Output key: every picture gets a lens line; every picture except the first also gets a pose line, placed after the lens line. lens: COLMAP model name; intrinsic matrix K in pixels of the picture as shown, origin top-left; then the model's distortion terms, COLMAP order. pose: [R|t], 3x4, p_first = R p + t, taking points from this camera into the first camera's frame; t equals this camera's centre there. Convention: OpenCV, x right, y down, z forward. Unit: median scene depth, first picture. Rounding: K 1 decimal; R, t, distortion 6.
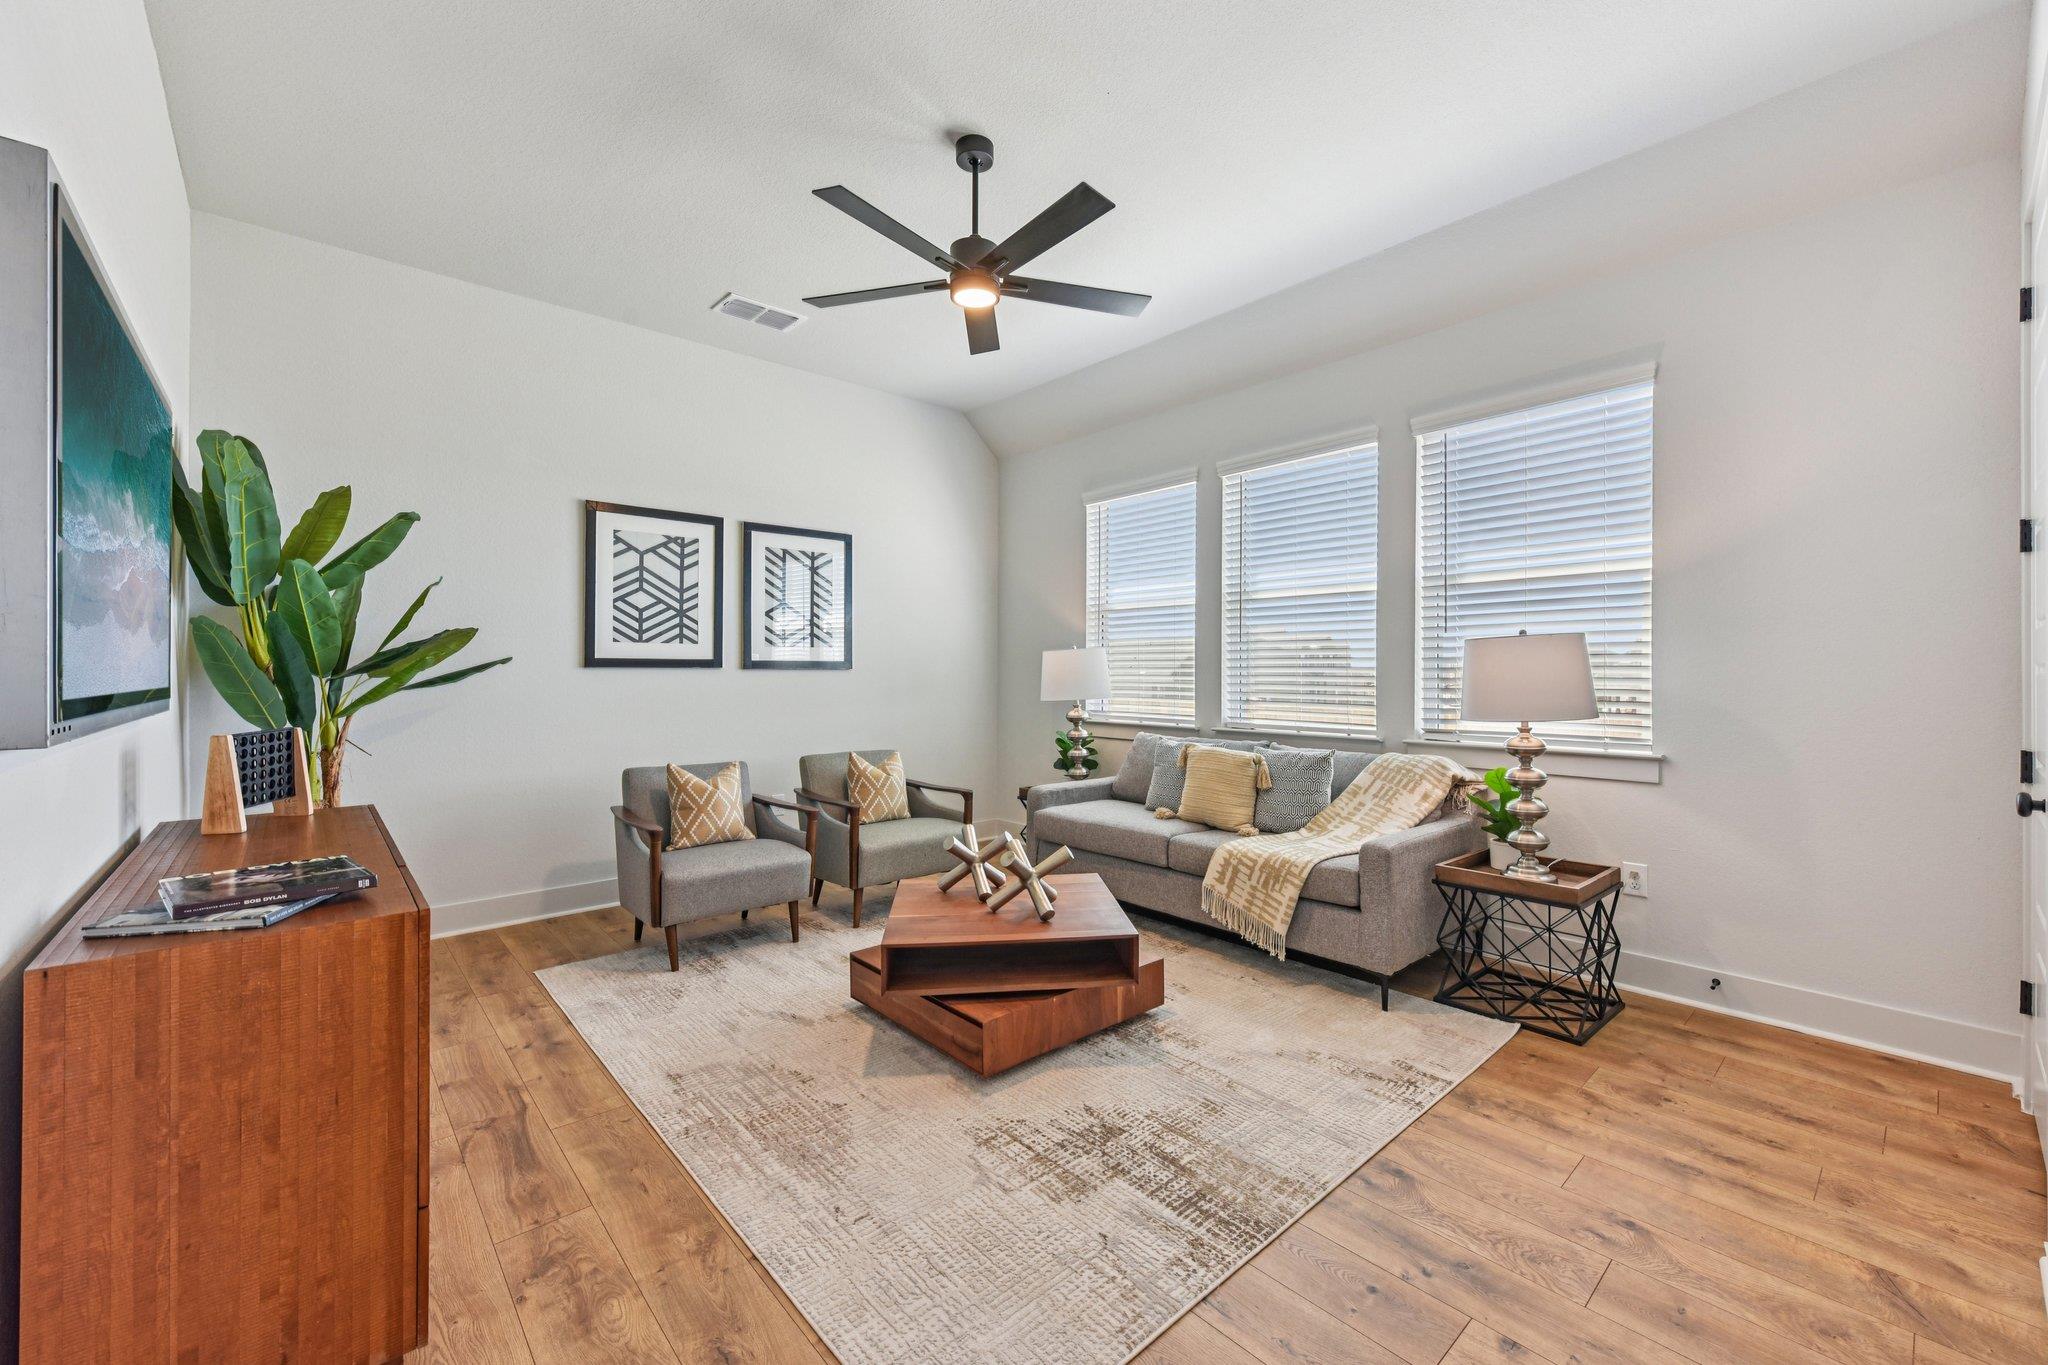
lens RADIAL K [[803.9, 0, 1031.5], [0, 803.9, 673.7], [0, 0, 1]] dist [0.005668, -0.000585]
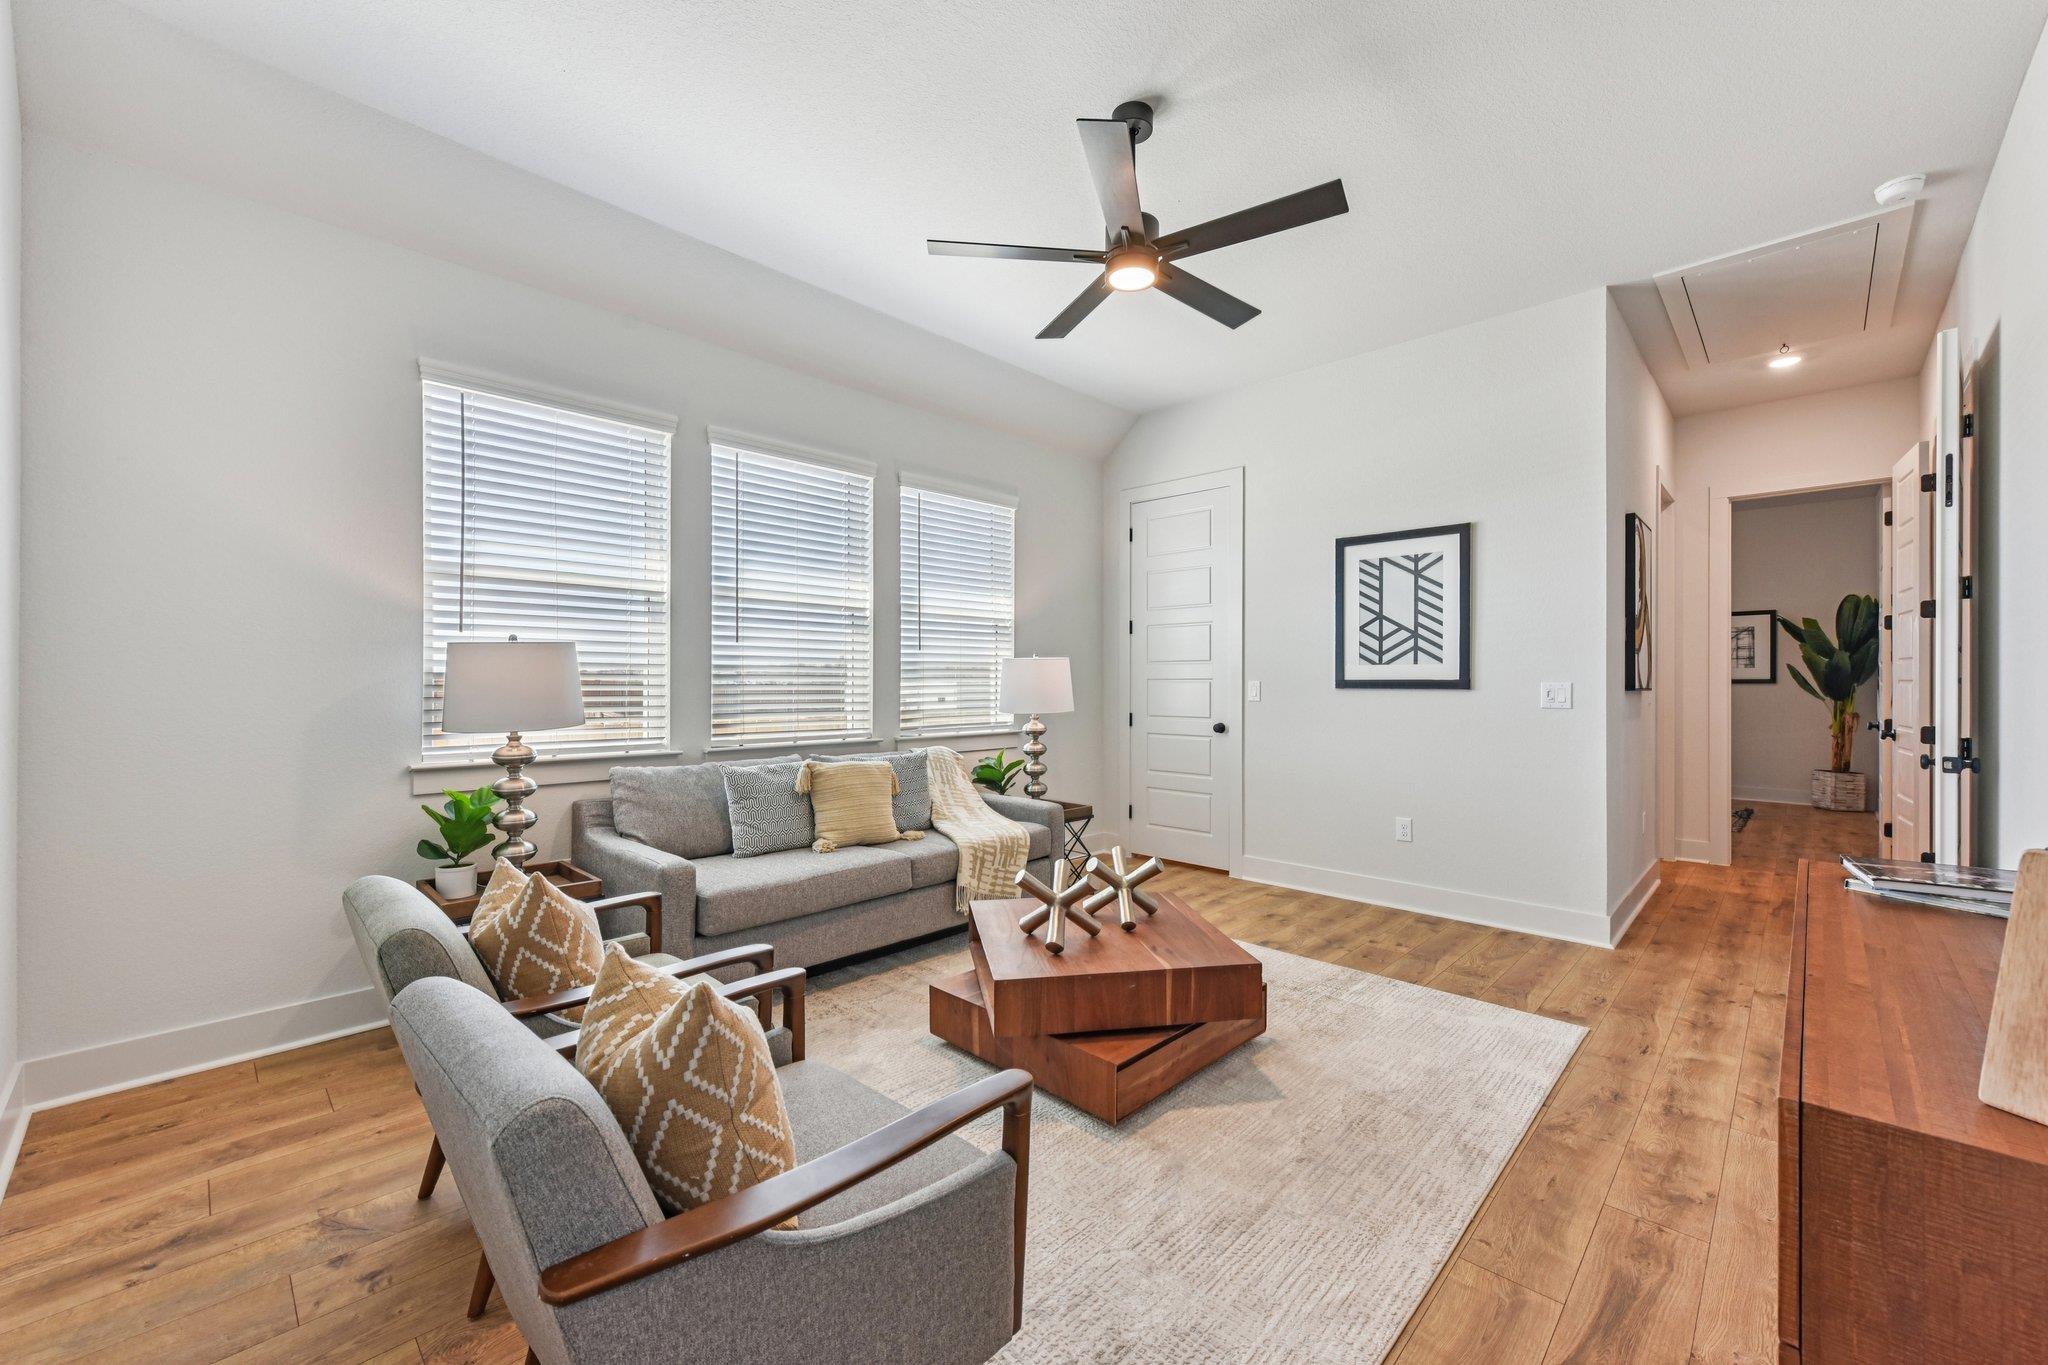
lens RADIAL K [[803.9, 0, 1032.3], [0, 803.9, 687.3], [0, 0, 1]] dist [0.005668, -0.000585]
pose [[-0.065639, -0.008942, 0.997803, -0.850848], [-0.001822, 0.999959, 0.008841, -0.004058], [-0.997842, -0.001238, -0.065652, 1.006799]]
